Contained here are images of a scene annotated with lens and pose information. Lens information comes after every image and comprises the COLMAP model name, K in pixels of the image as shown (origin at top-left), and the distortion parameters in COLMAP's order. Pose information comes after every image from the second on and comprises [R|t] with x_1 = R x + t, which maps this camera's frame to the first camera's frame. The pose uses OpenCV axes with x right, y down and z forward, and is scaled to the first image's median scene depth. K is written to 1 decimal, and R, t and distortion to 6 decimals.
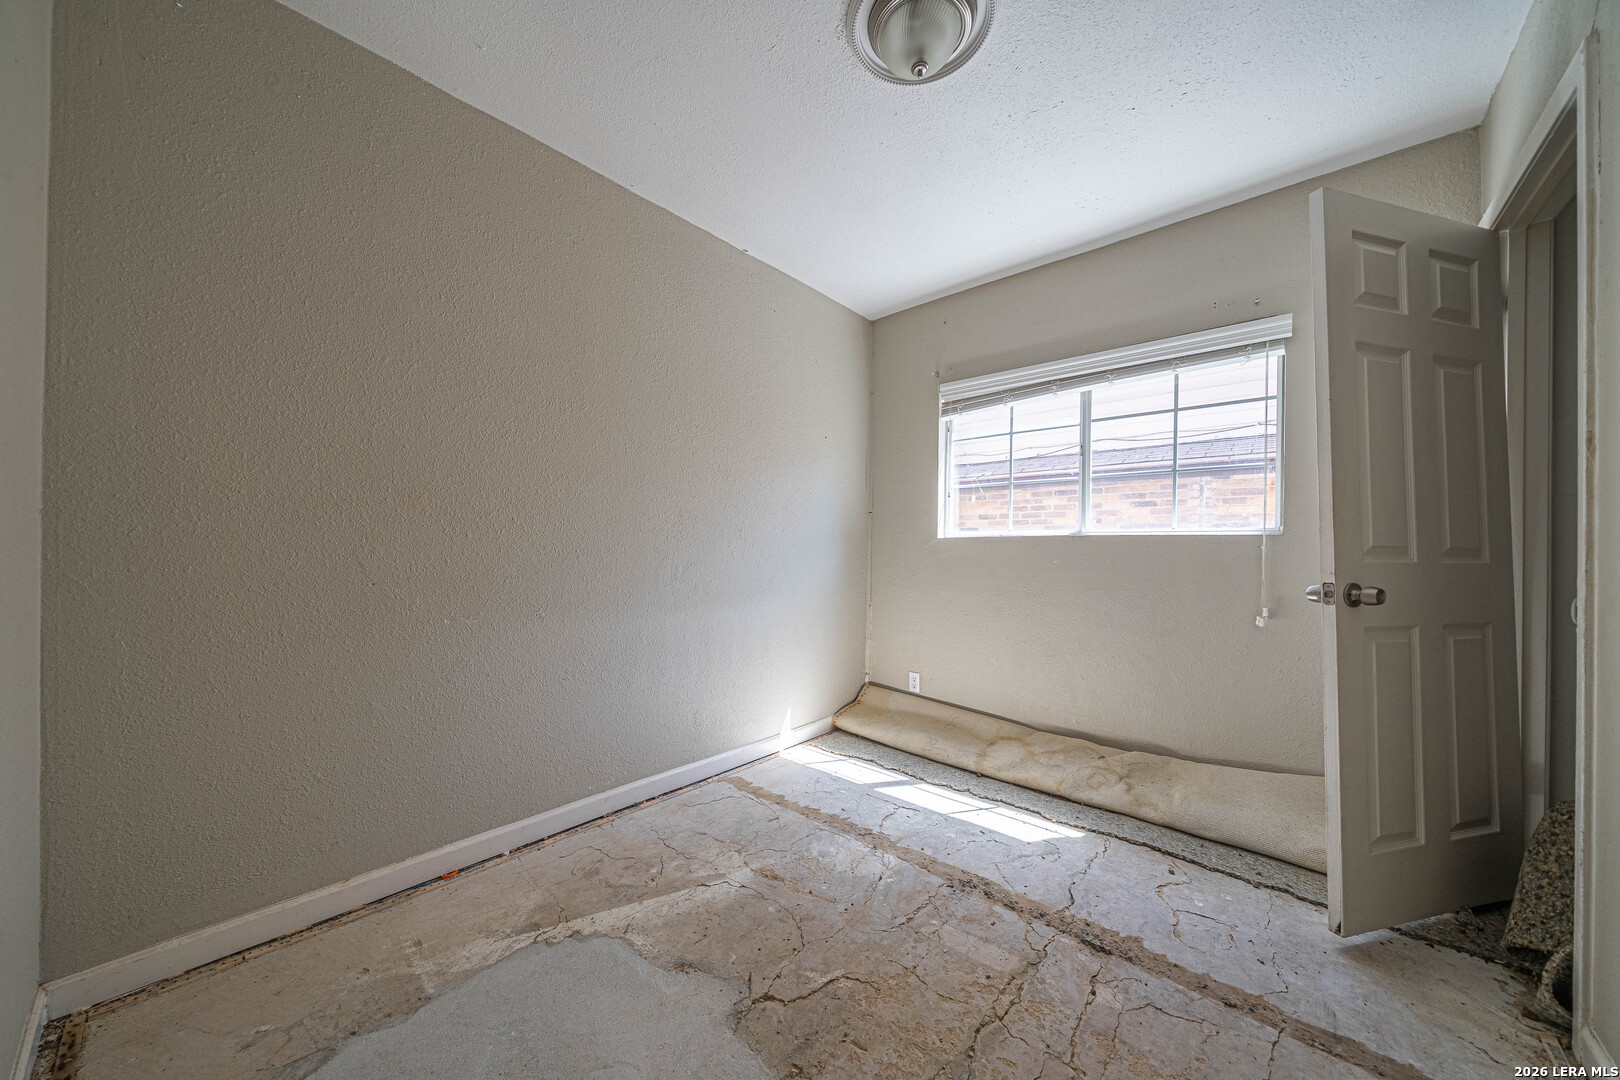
lens RADIAL K [[557.1, 0, 800.2], [0, 557.1, 554.1], [0, 0, 1]] dist [-0.004194, -0.000227]
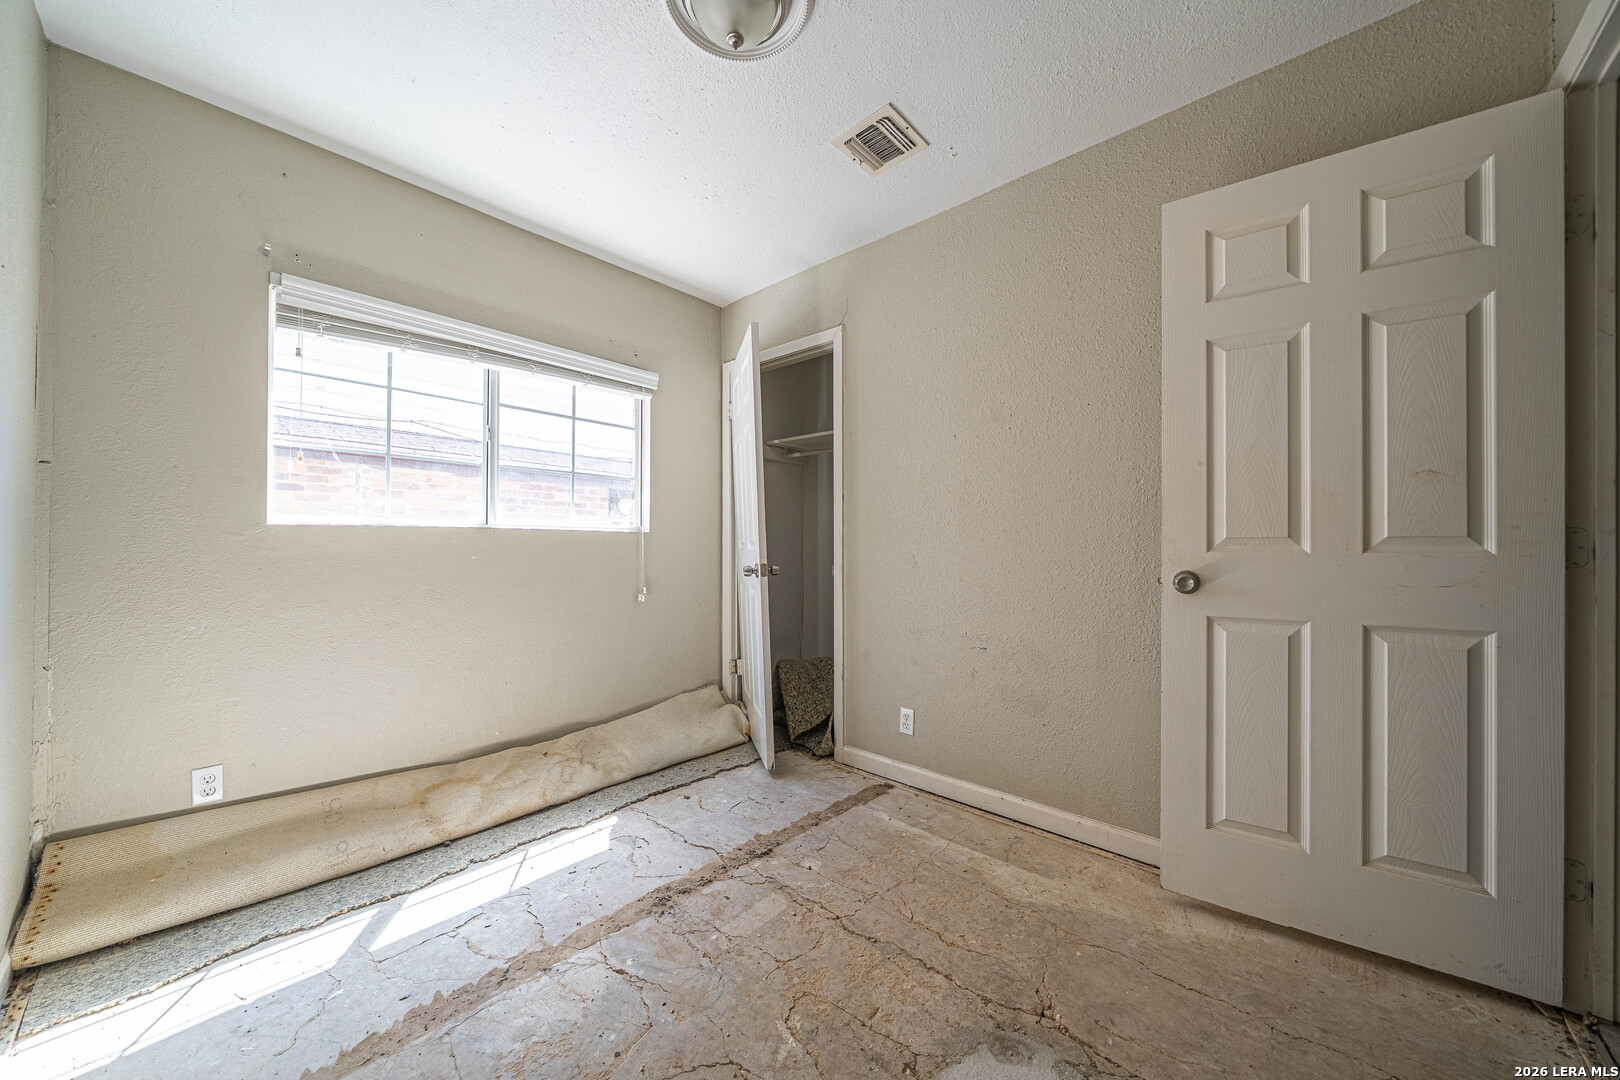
lens RADIAL K [[569.4, 0, 801.5], [0, 569.4, 552.4], [0, 0, 1]] dist [-0.003430, -0.000277]
pose [[0.001944, -0.017773, 0.999840, -0.496732], [0.006962, 0.999818, 0.017759, -0.008674], [-0.999974, 0.006927, 0.002068, 0.582110]]
